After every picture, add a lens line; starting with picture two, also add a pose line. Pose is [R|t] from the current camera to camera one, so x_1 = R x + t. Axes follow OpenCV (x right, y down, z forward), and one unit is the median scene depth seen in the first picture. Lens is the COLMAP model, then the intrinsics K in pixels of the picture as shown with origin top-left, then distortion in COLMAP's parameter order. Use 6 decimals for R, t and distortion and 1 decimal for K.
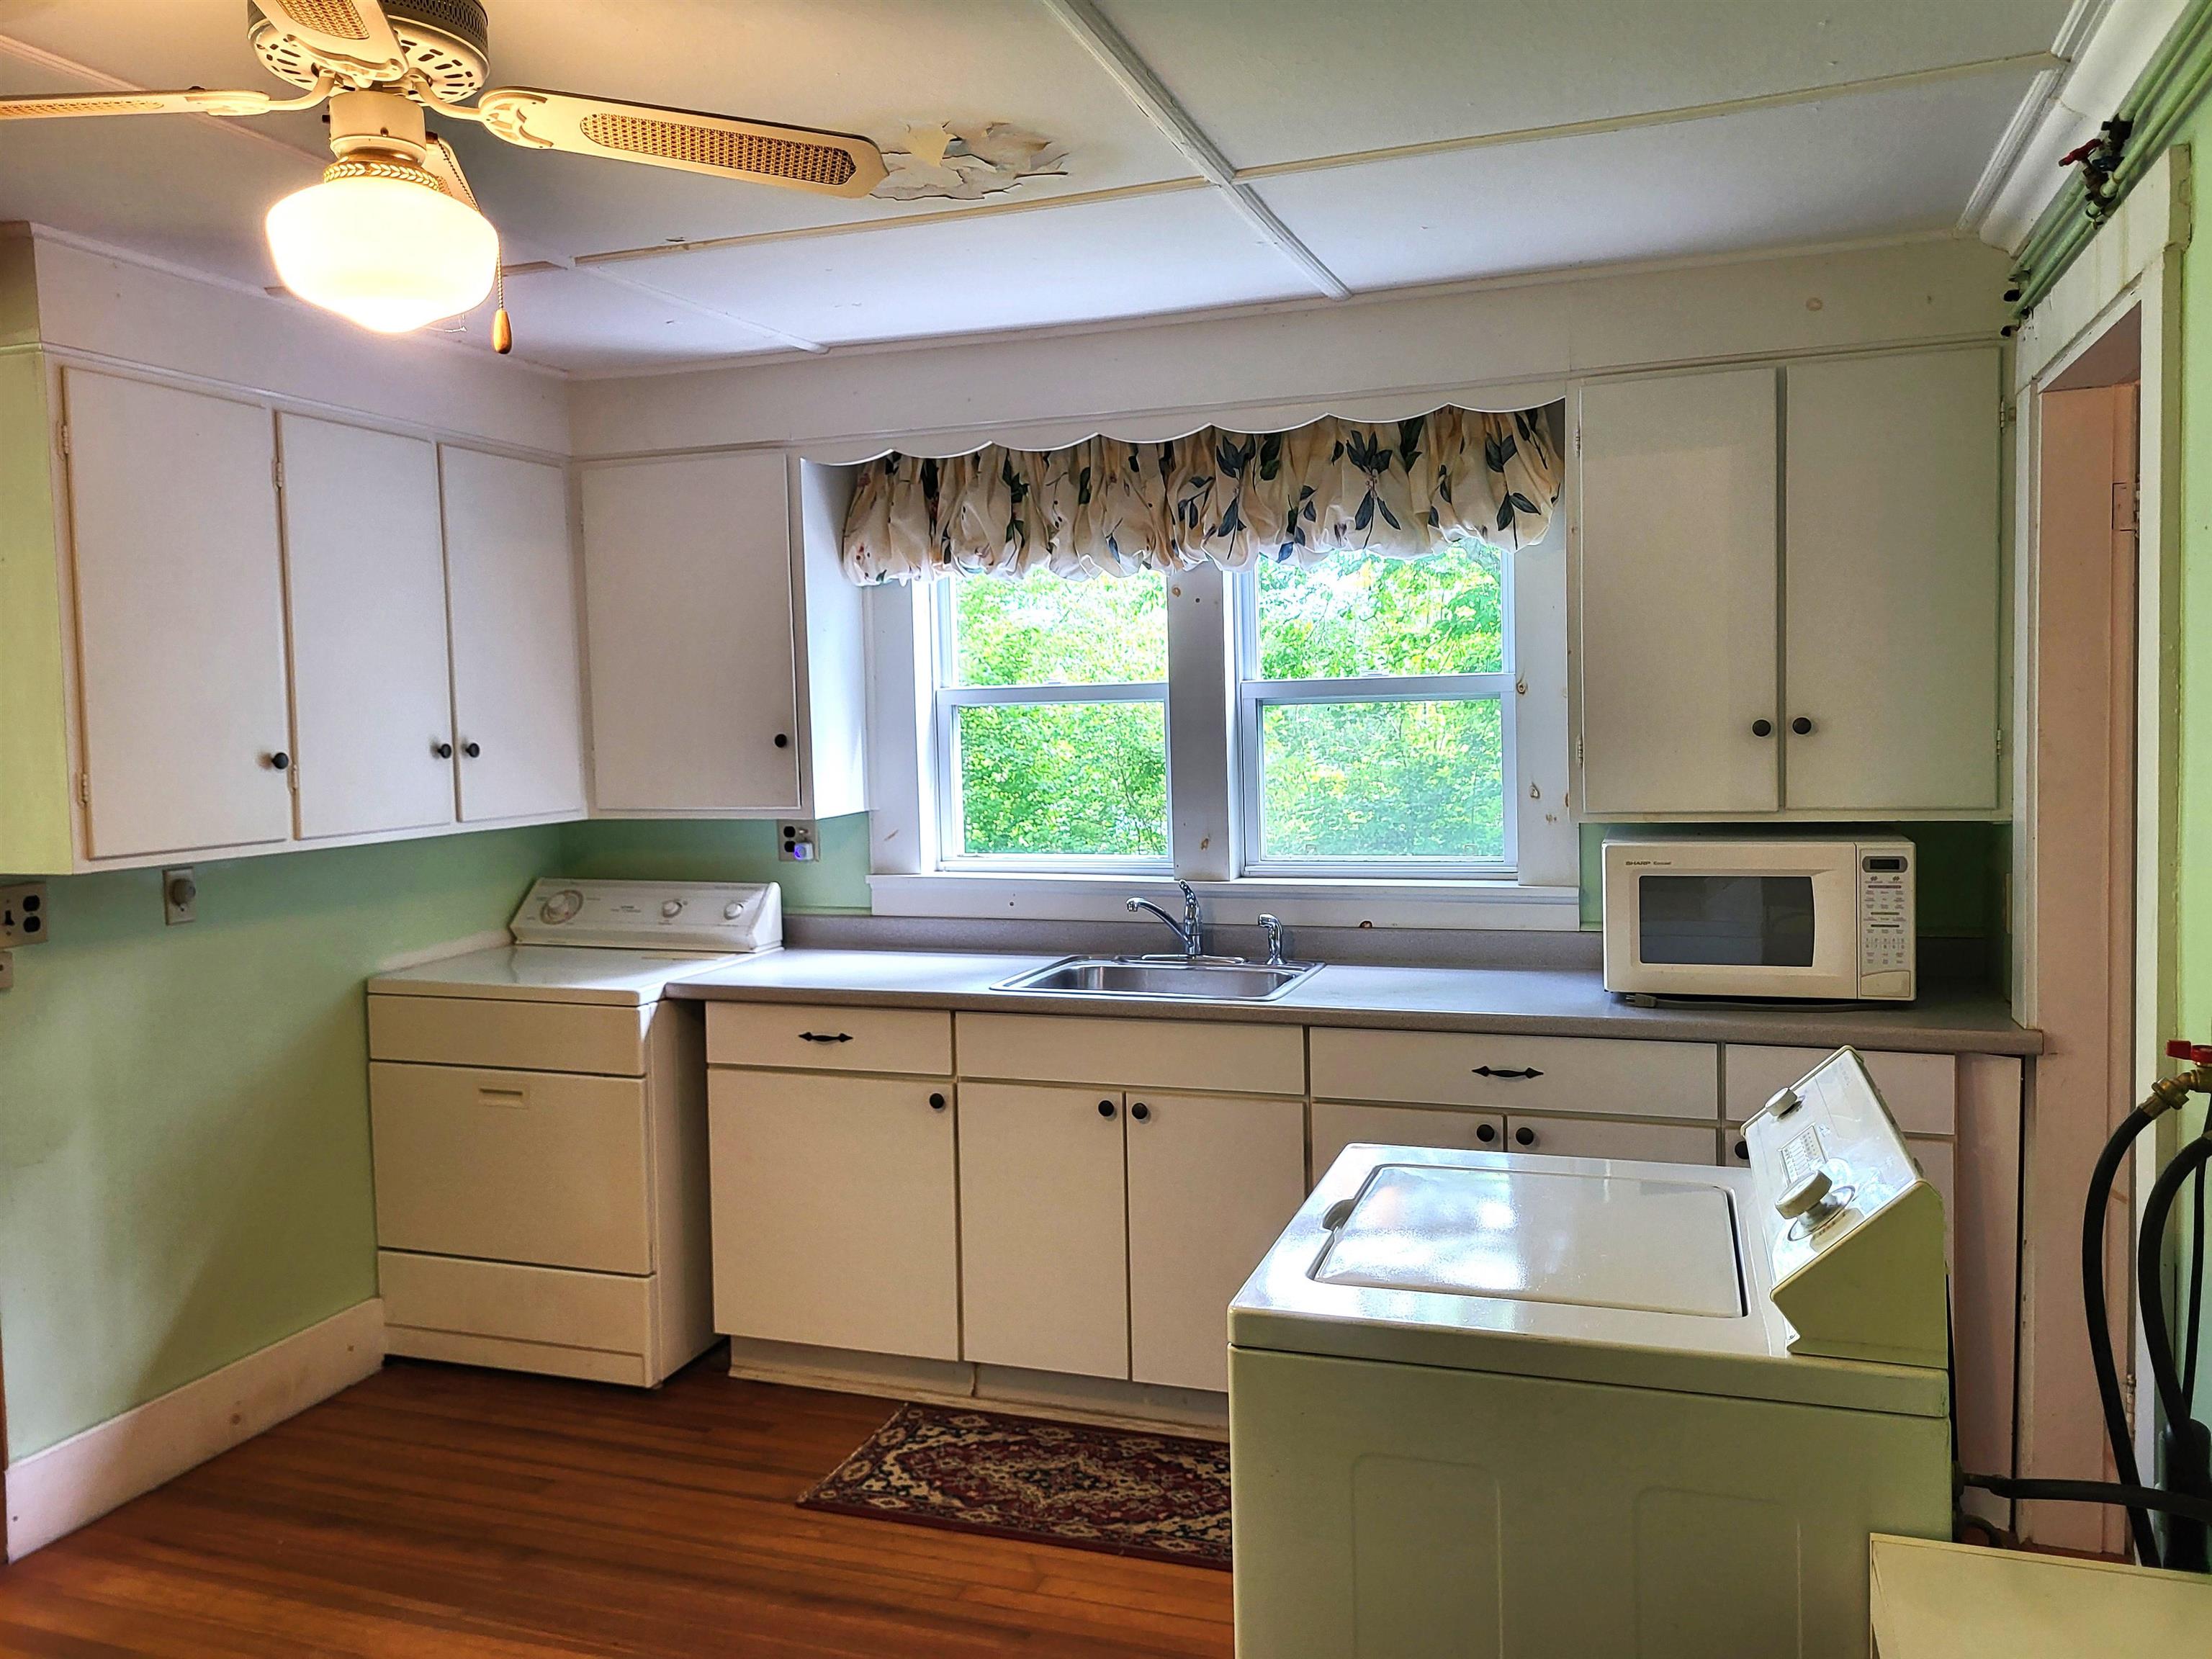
lens RADIAL K [[1695.8, 0, 1110.8], [0, 1695.8, 818.2], [0, 0, 1]] dist [0.039241, -0.024691]
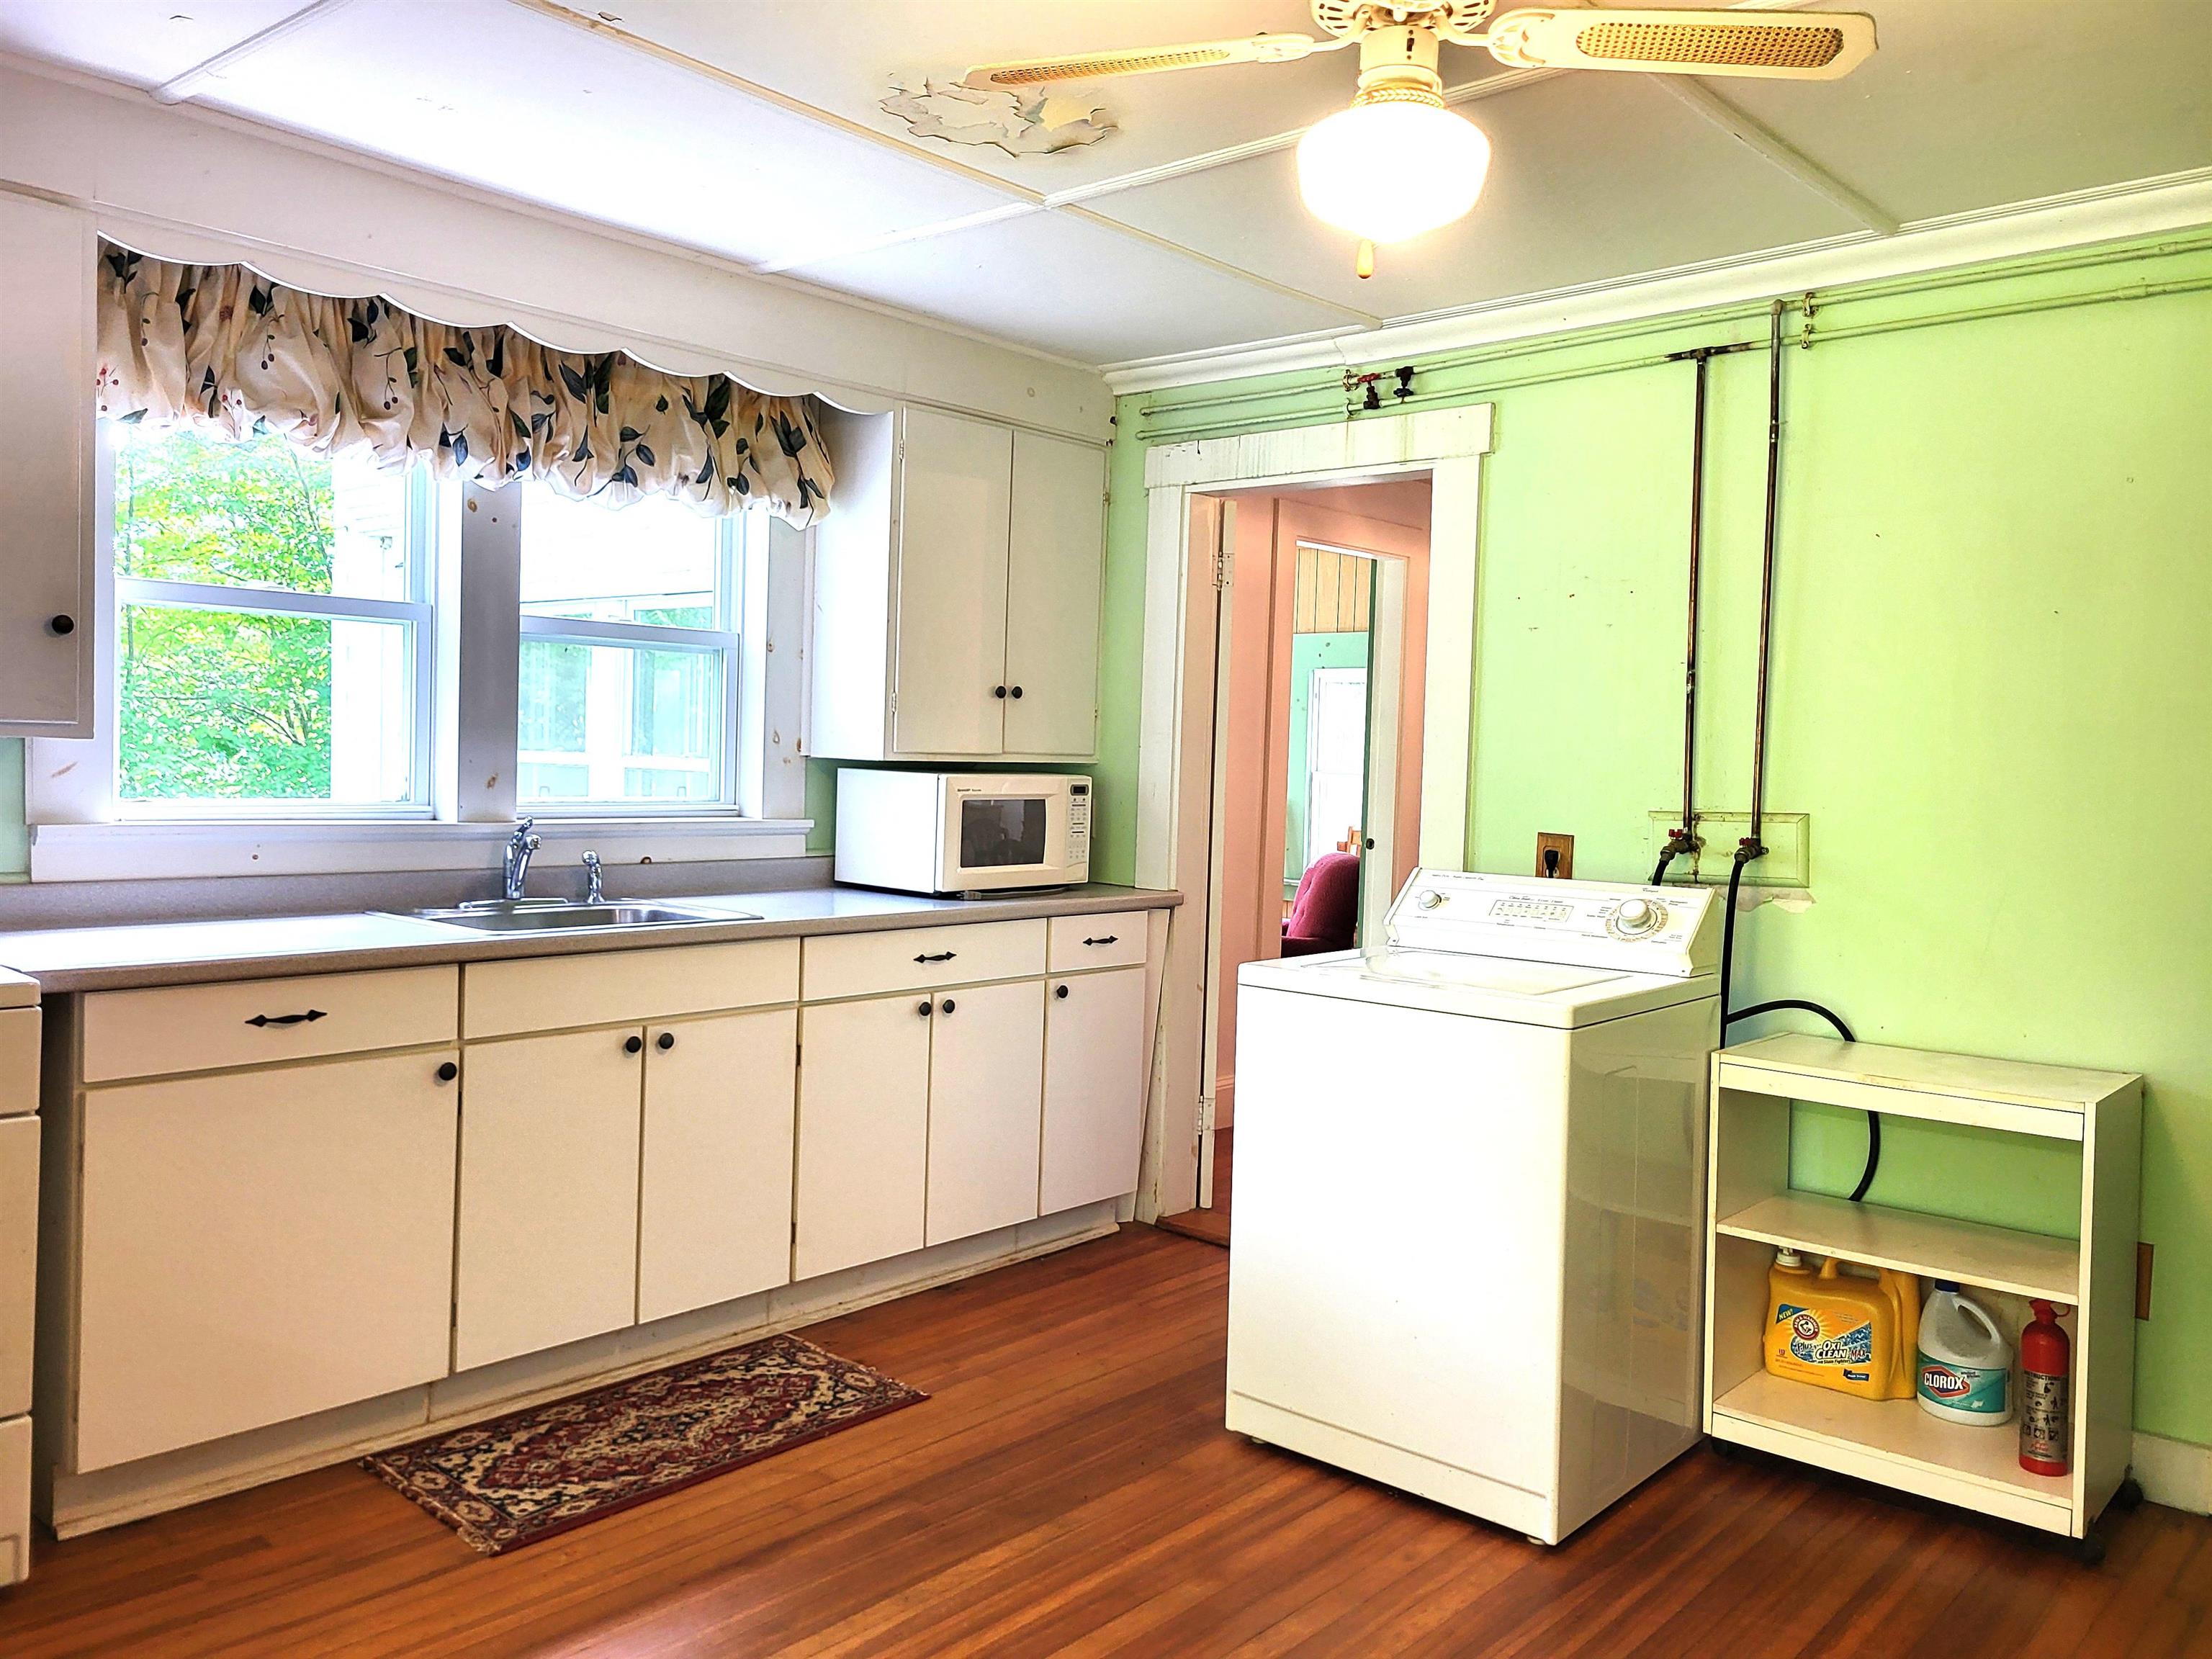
lens RADIAL K [[1695.8, 0, 1119.0], [0, 1695.8, 838.5], [0, 0, 1]] dist [0.039241, -0.024691]
pose [[0.373098, -0.014485, 0.927679, -0.776389], [0.017919, 0.999804, 0.008404, 0.050160], [-0.927619, 0.013488, 0.373284, 0.376595]]
